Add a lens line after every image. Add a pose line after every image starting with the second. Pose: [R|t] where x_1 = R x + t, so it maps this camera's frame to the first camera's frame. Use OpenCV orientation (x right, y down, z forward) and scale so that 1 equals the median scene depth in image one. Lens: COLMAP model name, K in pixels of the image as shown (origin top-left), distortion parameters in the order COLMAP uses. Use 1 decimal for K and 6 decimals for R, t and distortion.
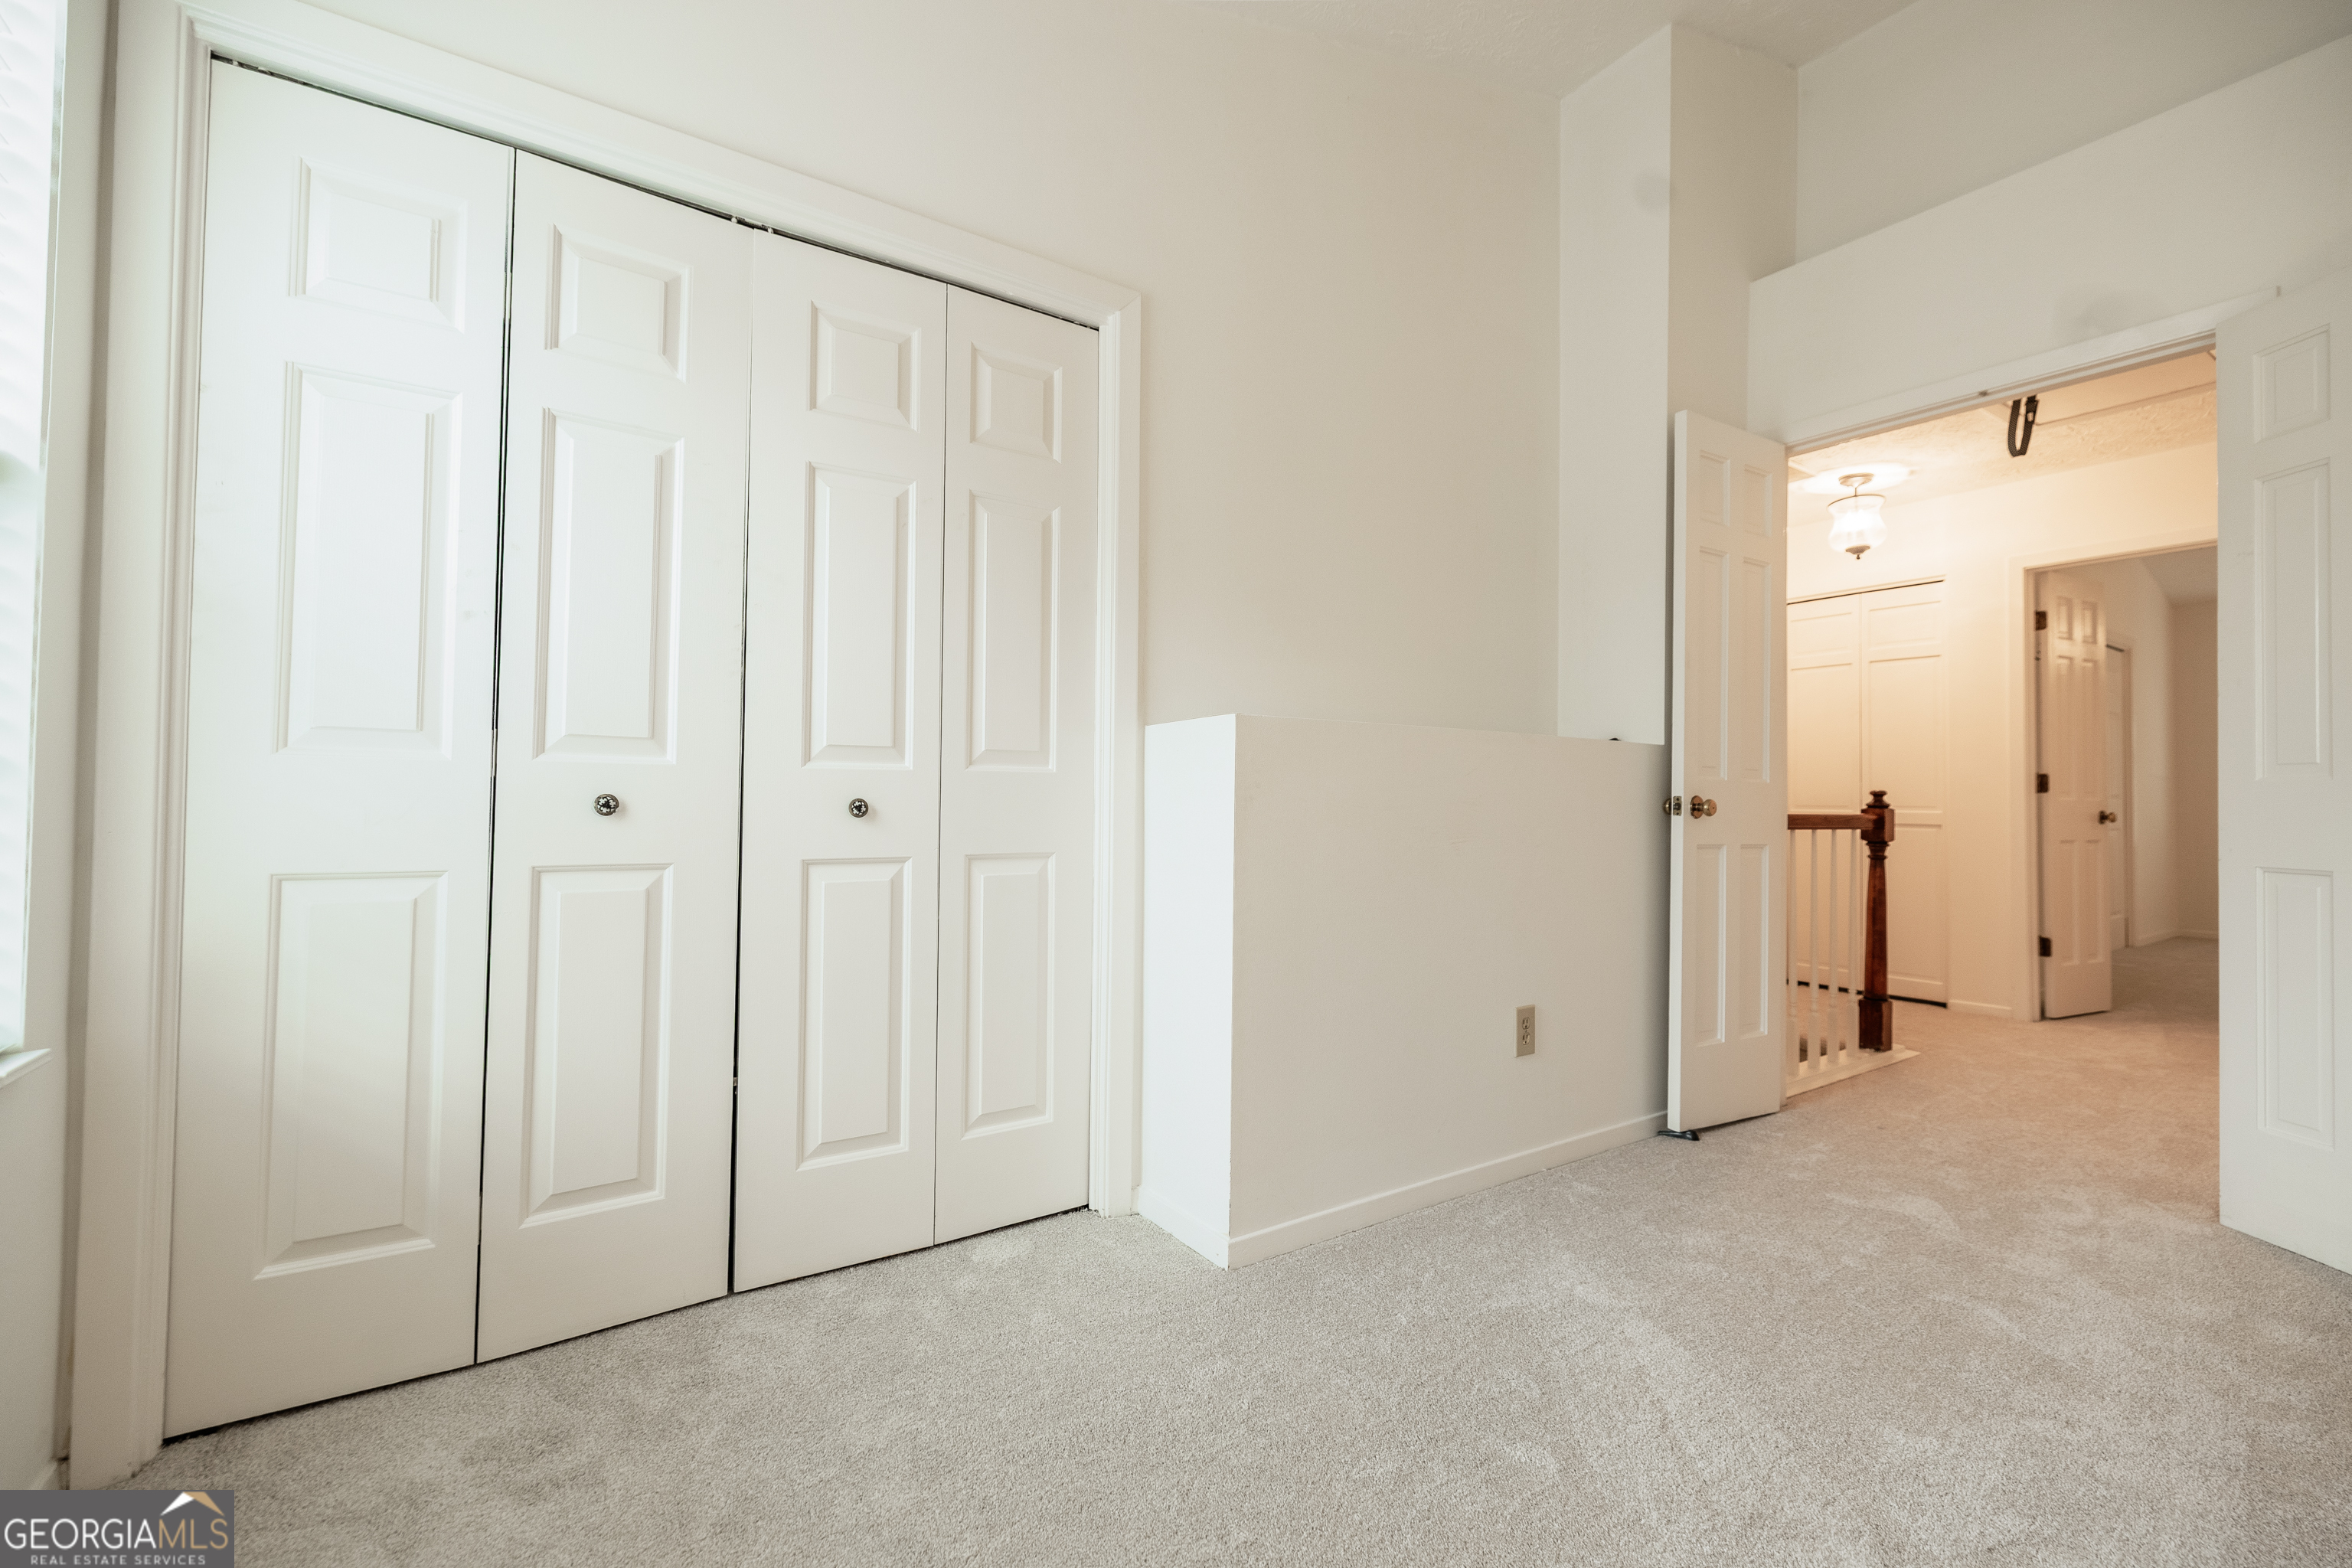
lens RADIAL K [[995.4, 0, 1182.8], [0, 995.4, 774.7], [0, 0, 1]] dist [-0.000132, -0.000286]
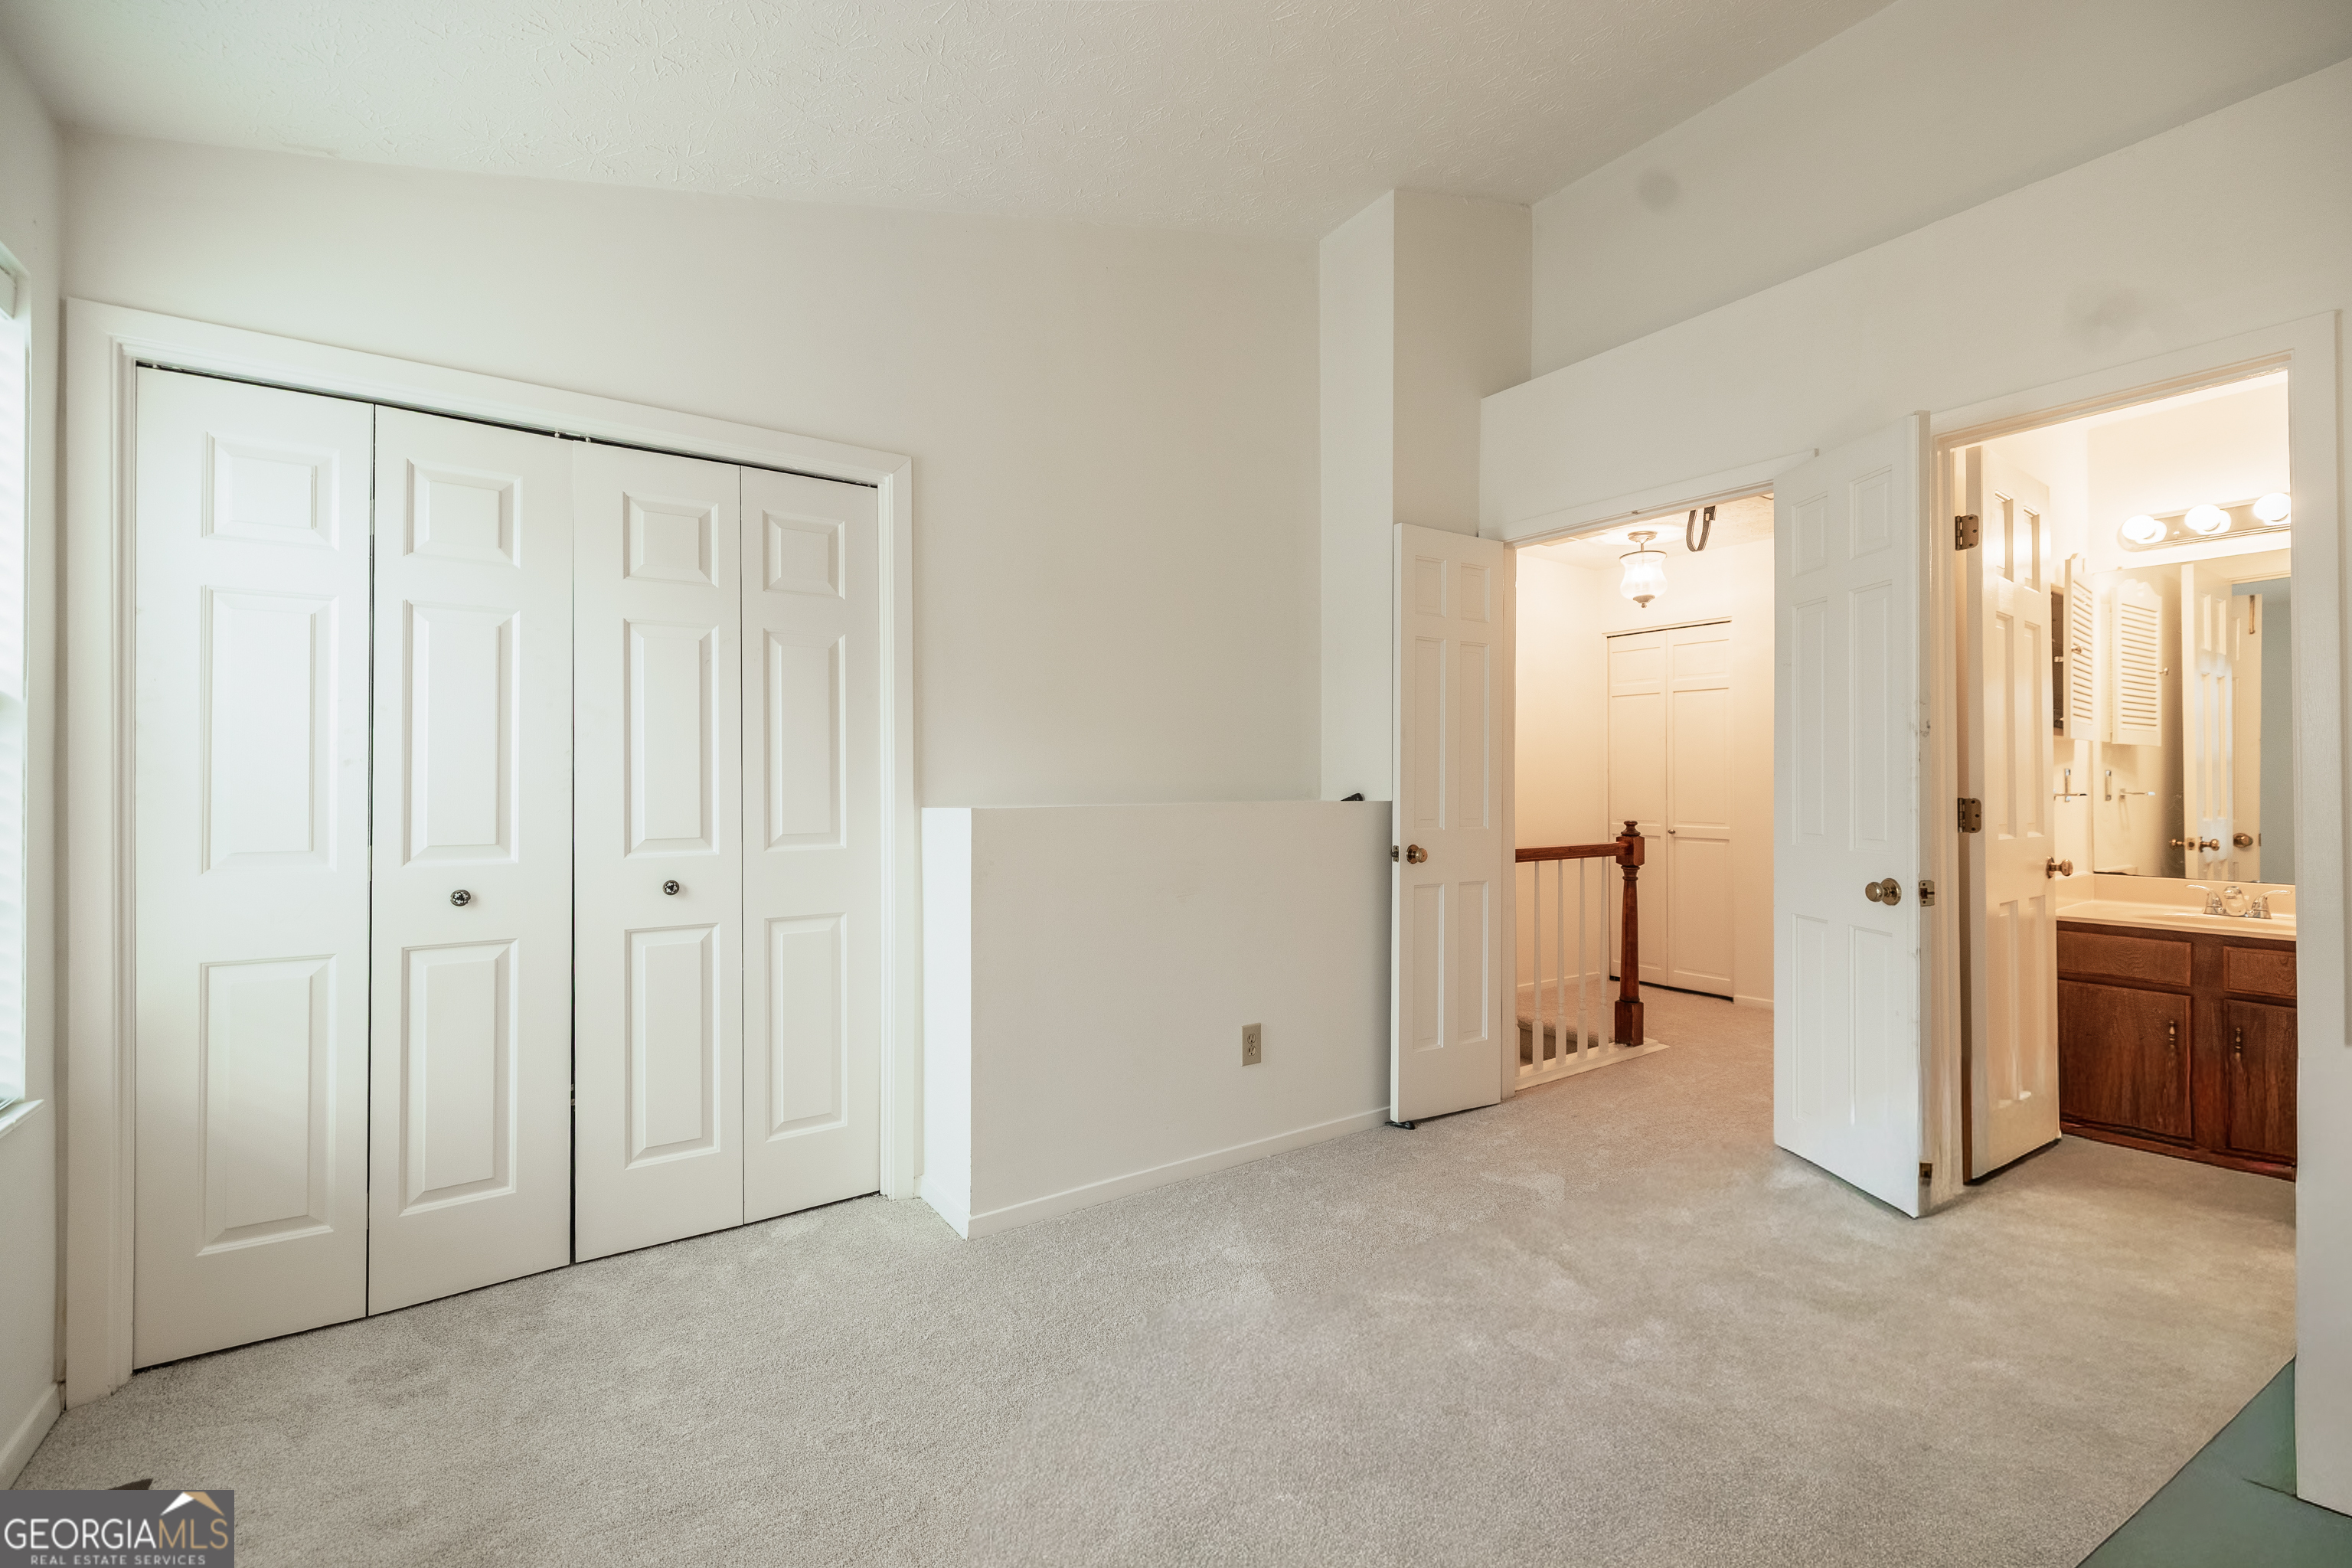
lens RADIAL K [[994.5, 0, 1172.3], [0, 994.5, 775.3], [0, 0, 1]] dist [-0.001256, 0.001228]
pose [[0.999906, -0.012041, 0.006509, 0.315603], [0.011905, 0.999717, 0.020603, -0.130739], [-0.006755, -0.020524, 0.999767, -0.283565]]
